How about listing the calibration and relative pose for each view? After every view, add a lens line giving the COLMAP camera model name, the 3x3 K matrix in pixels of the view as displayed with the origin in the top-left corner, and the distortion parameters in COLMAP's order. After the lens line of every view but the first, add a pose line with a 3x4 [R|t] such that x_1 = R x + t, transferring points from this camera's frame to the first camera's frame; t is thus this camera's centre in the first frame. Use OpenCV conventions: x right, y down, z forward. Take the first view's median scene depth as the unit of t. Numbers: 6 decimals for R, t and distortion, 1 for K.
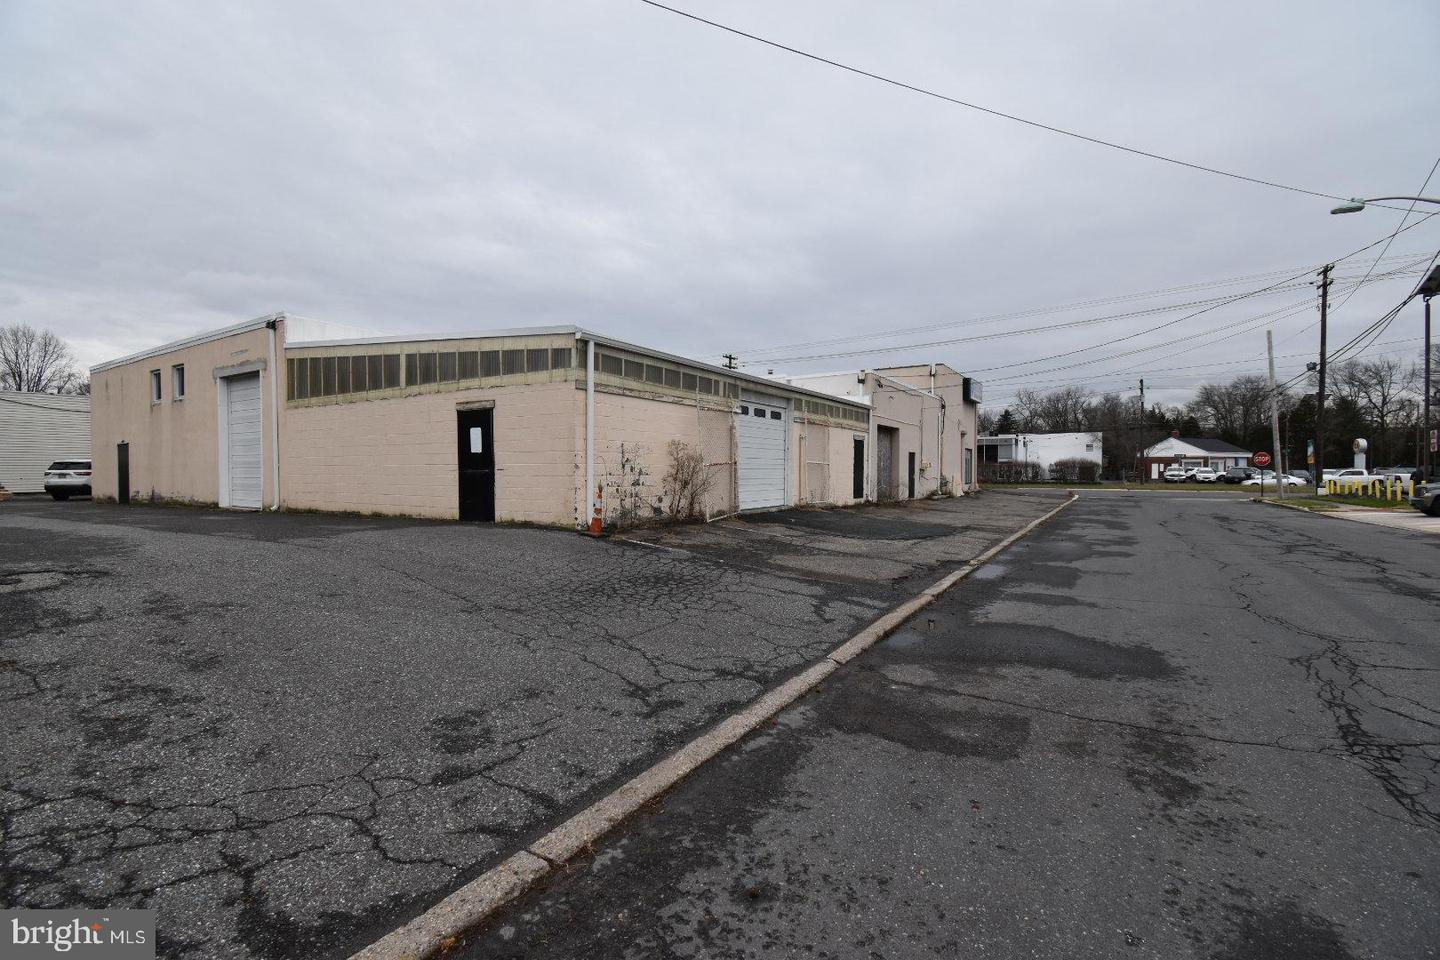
lens RADIAL K [[634.6, 0, 717.2], [0, 634.6, 482.9], [0, 0, 1]] dist [0.020228, -0.025971]
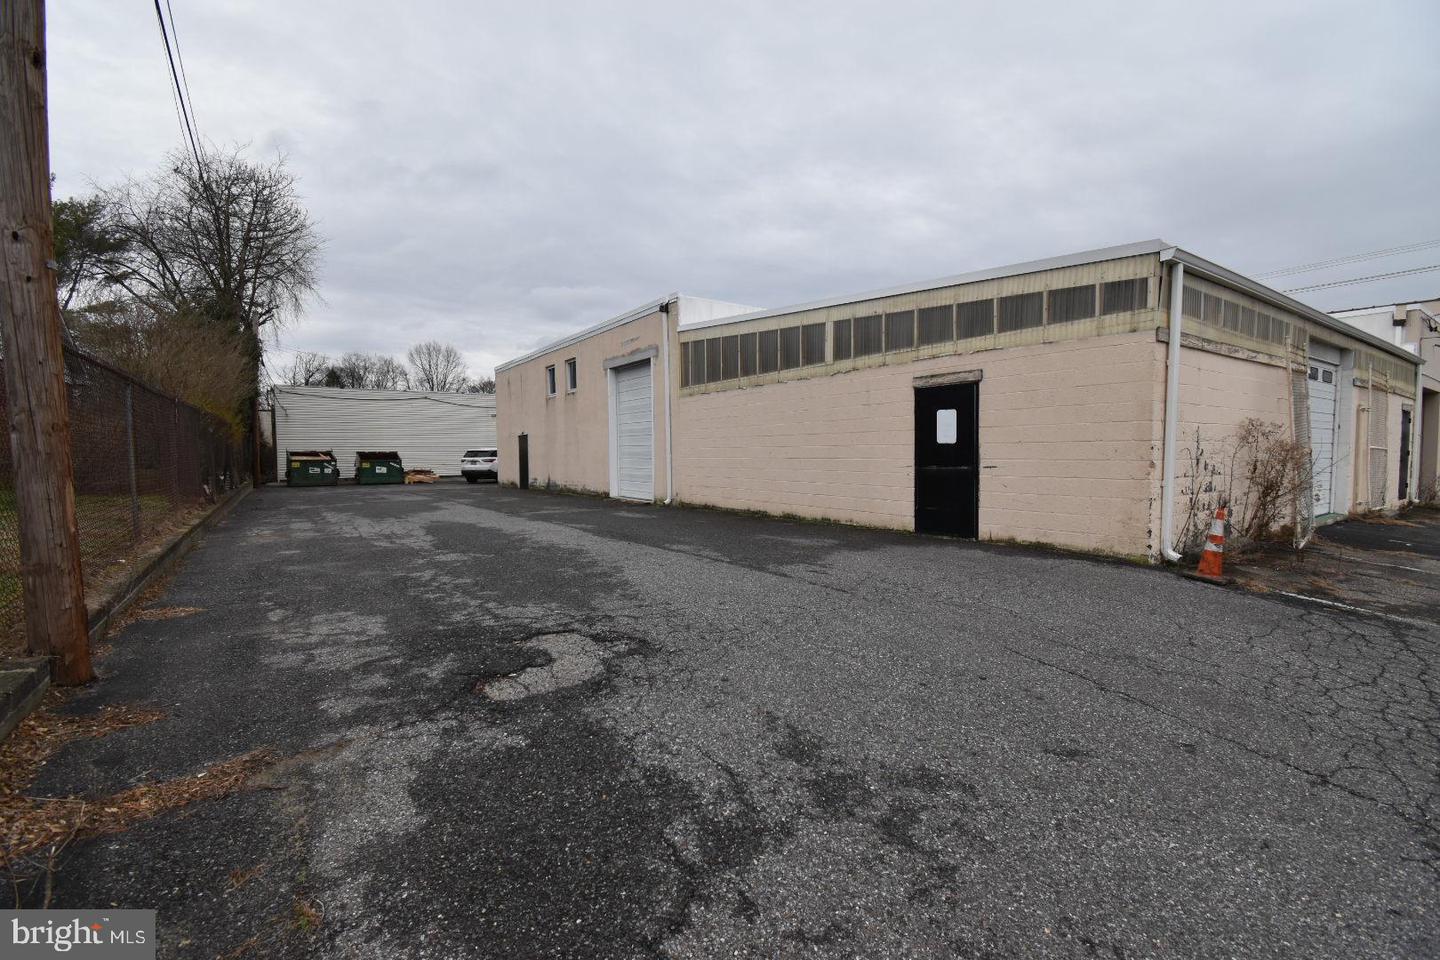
lens RADIAL K [[651.0, 0, 720.0], [0, 651.0, 480.0], [0, 0, 1]] dist [0.021367, -0.027591]
pose [[0.910758, 0.011443, -0.412782, -0.222093], [-0.001620, 0.999707, 0.024139, -0.016647], [0.412937, -0.021316, 0.910510, 0.146810]]
